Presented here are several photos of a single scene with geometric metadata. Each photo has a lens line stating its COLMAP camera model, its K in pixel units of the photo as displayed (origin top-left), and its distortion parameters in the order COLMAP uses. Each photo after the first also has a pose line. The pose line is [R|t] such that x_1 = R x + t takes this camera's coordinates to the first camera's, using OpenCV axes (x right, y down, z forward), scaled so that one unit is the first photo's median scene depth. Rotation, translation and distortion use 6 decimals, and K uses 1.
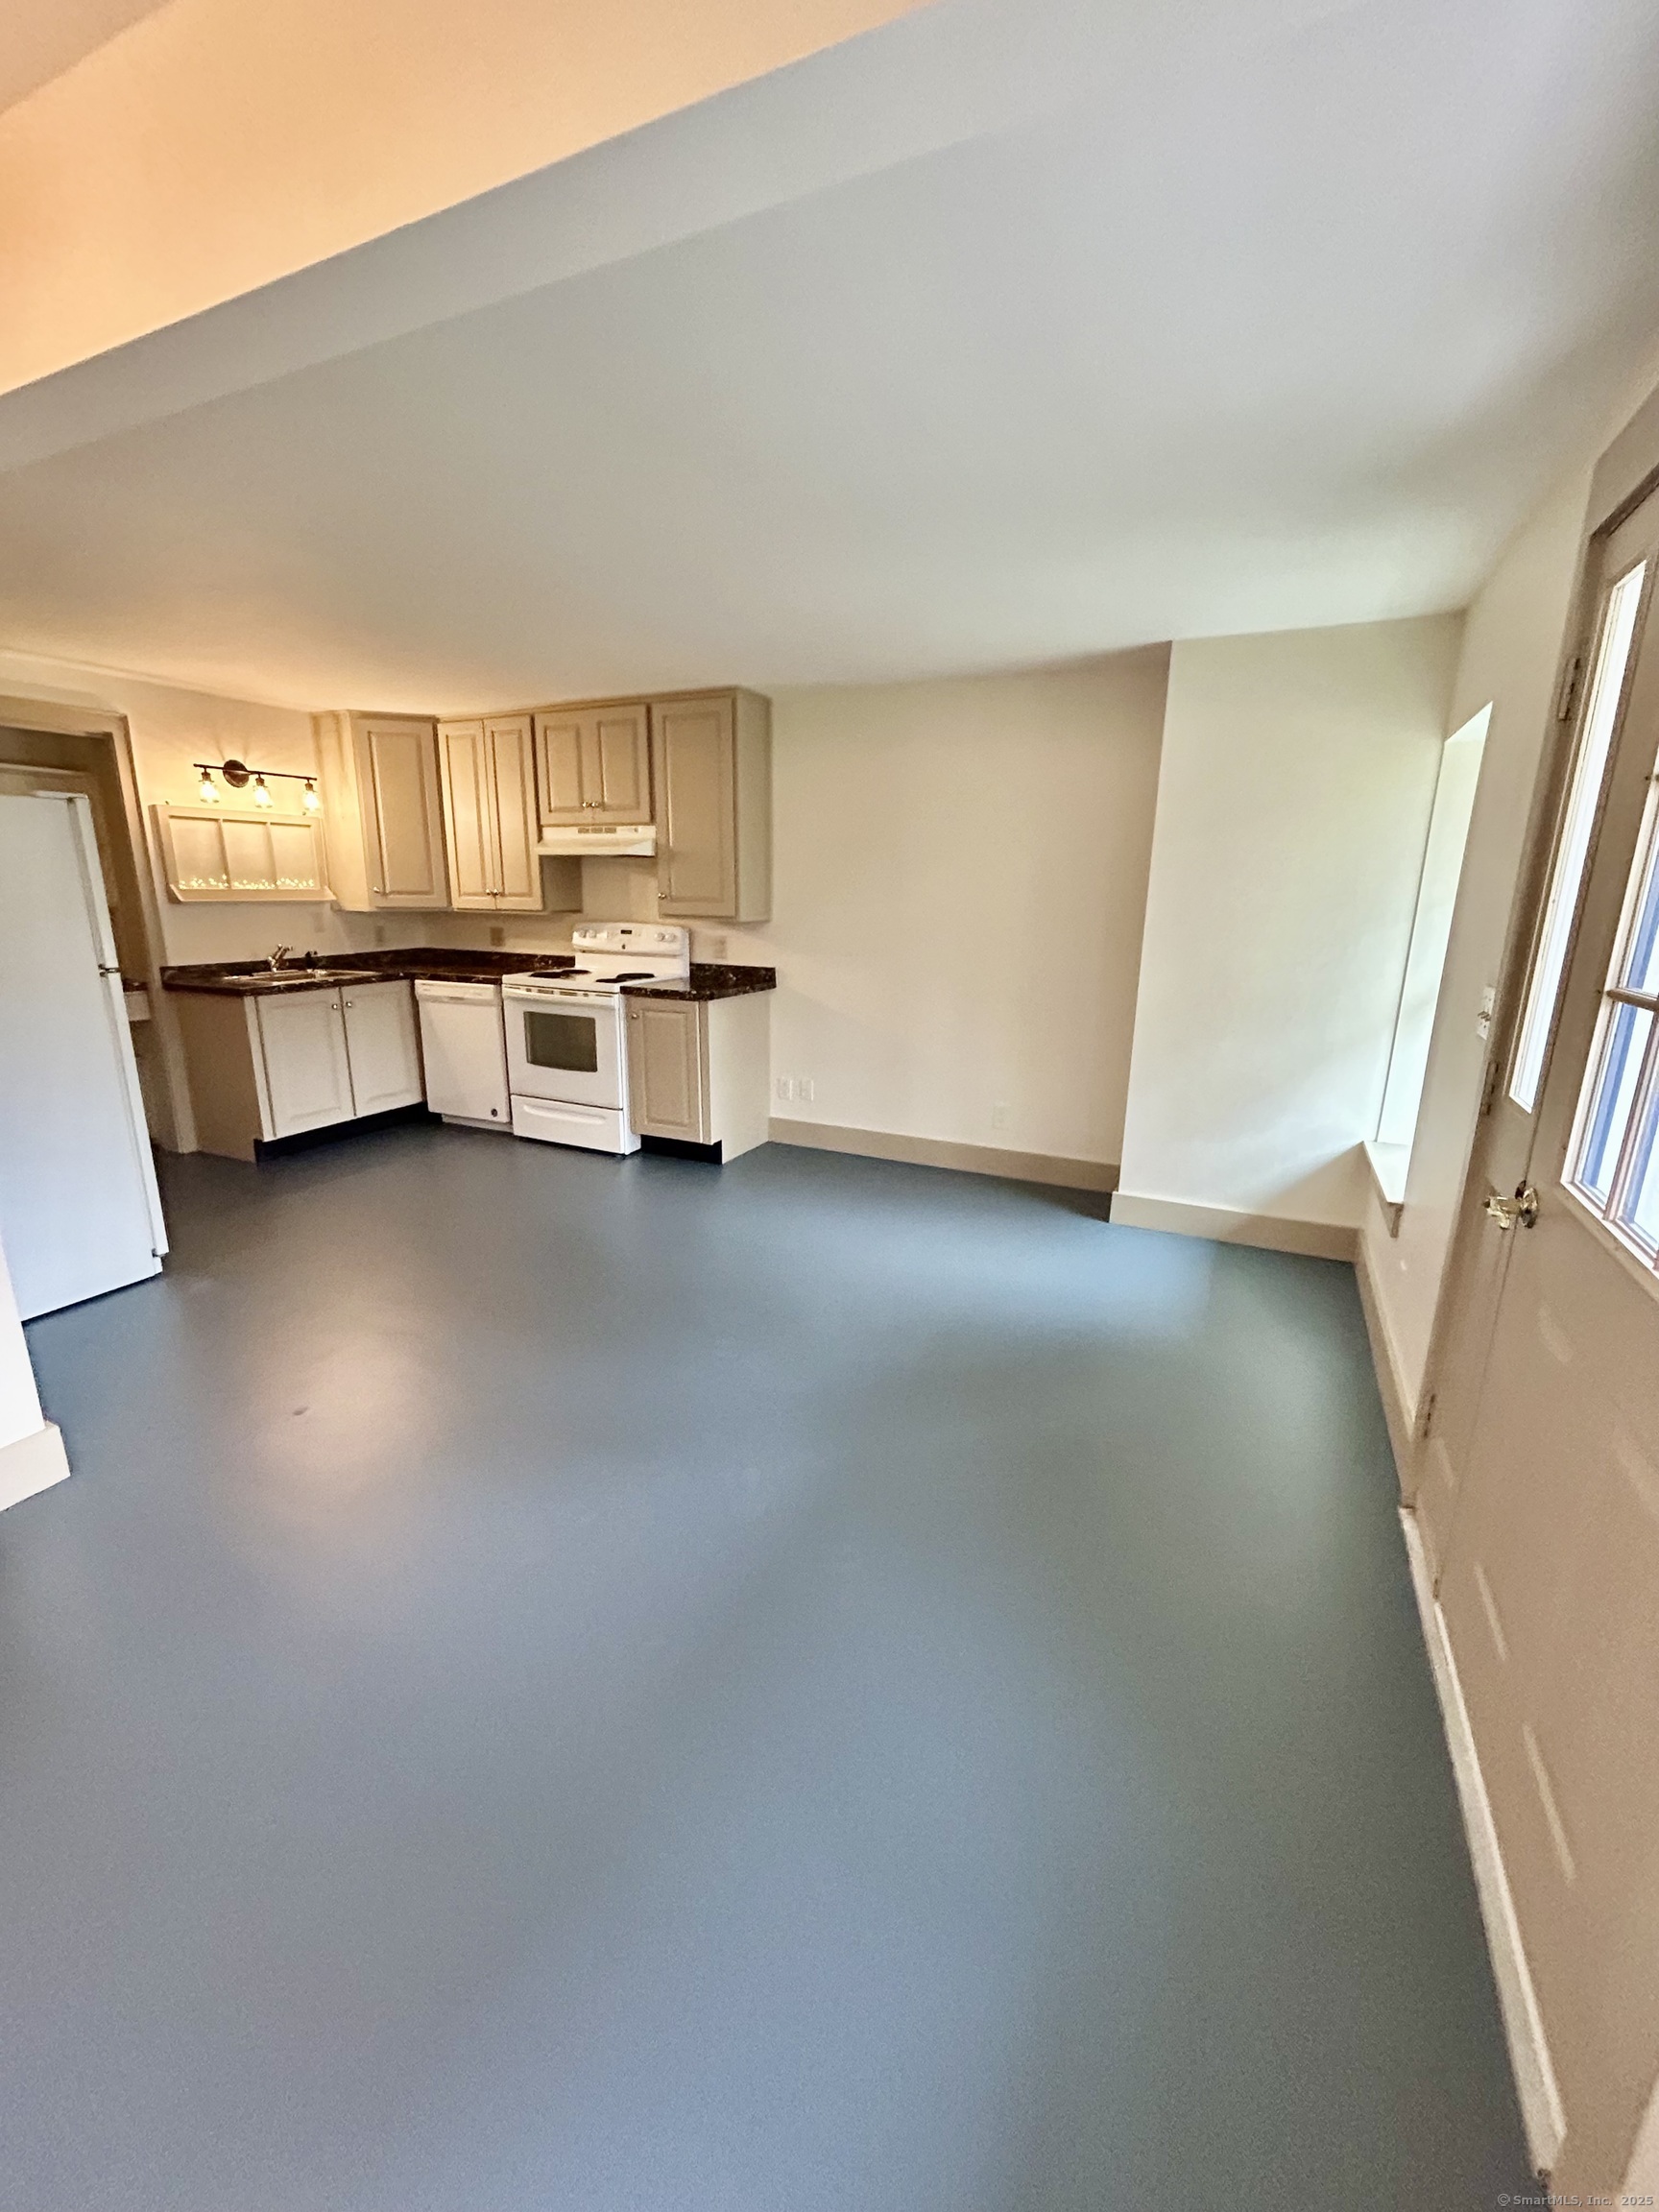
lens RADIAL K [[896.5, 0, 827.1], [0, 896.5, 1099.4], [0, 0, 1]] dist [-0.000192, 0.000029]
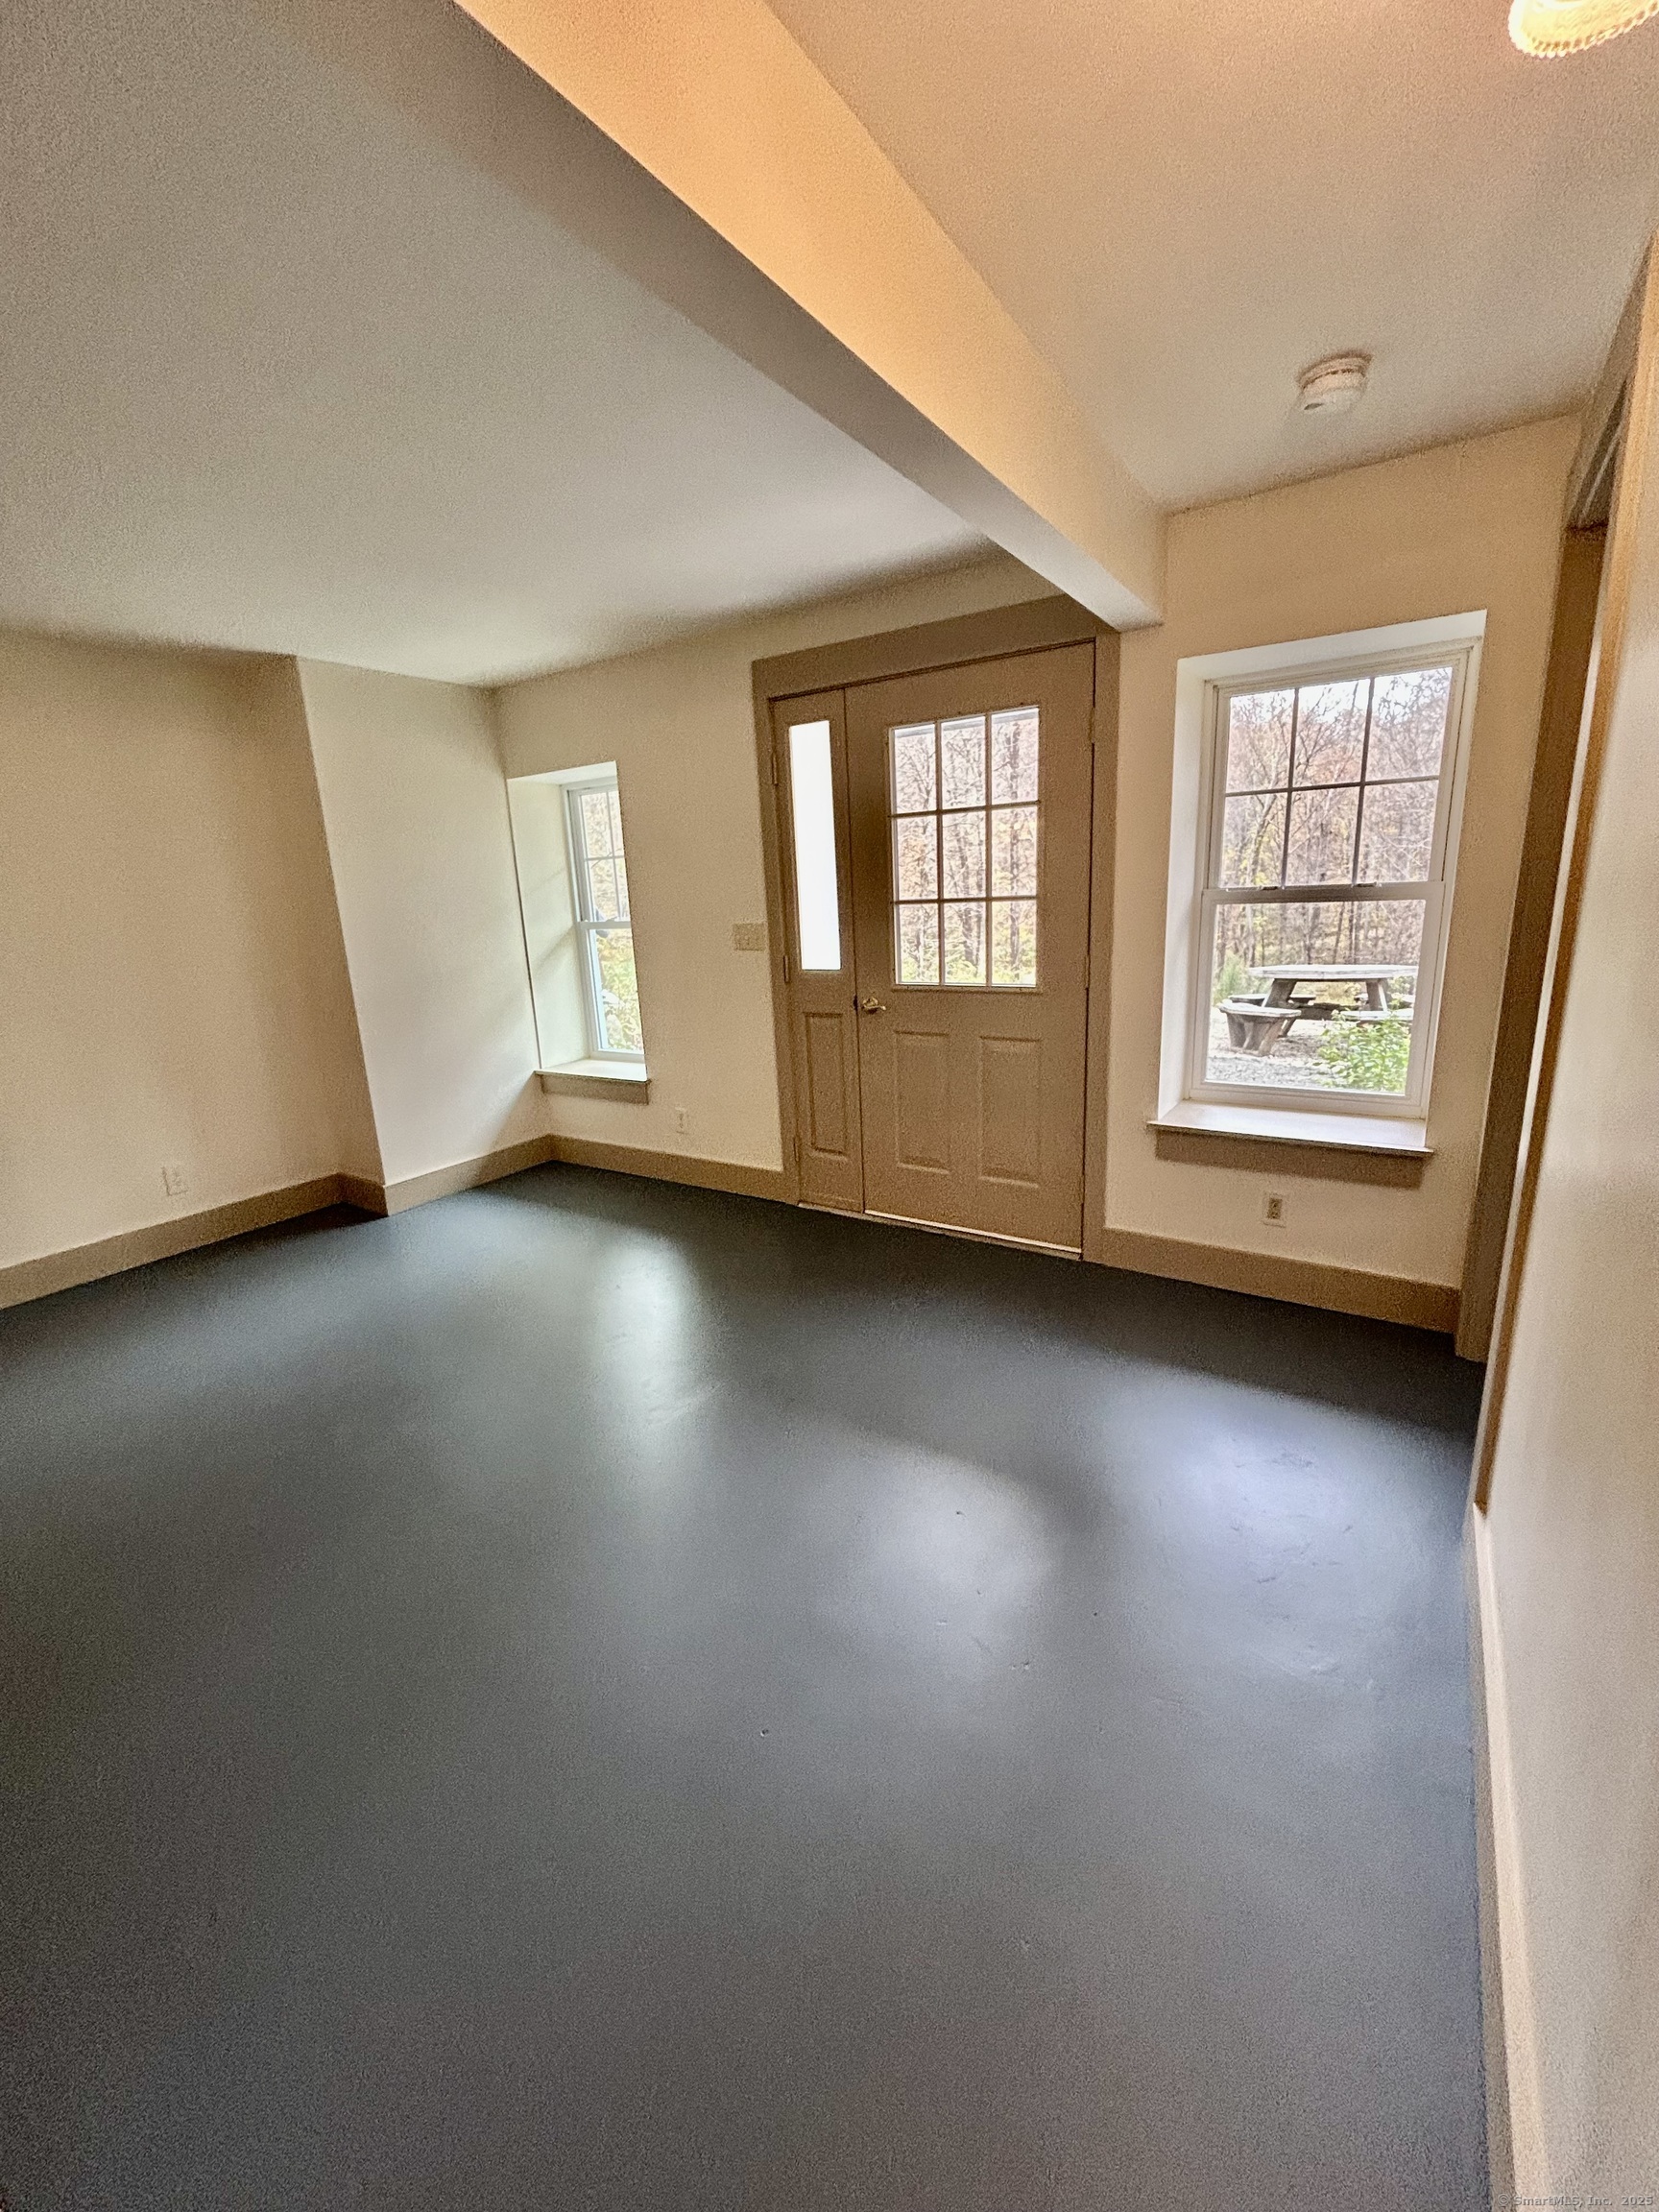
lens RADIAL K [[896.5, 0, 827.1], [0, 896.5, 1099.4], [0, 0, 1]] dist [-0.000192, 0.000029]
pose [[0.132392, -0.255634, 0.957666, -0.606288], [0.281054, 0.936198, 0.211049, -0.068243], [-0.950516, 0.241215, 0.195792, 0.302417]]
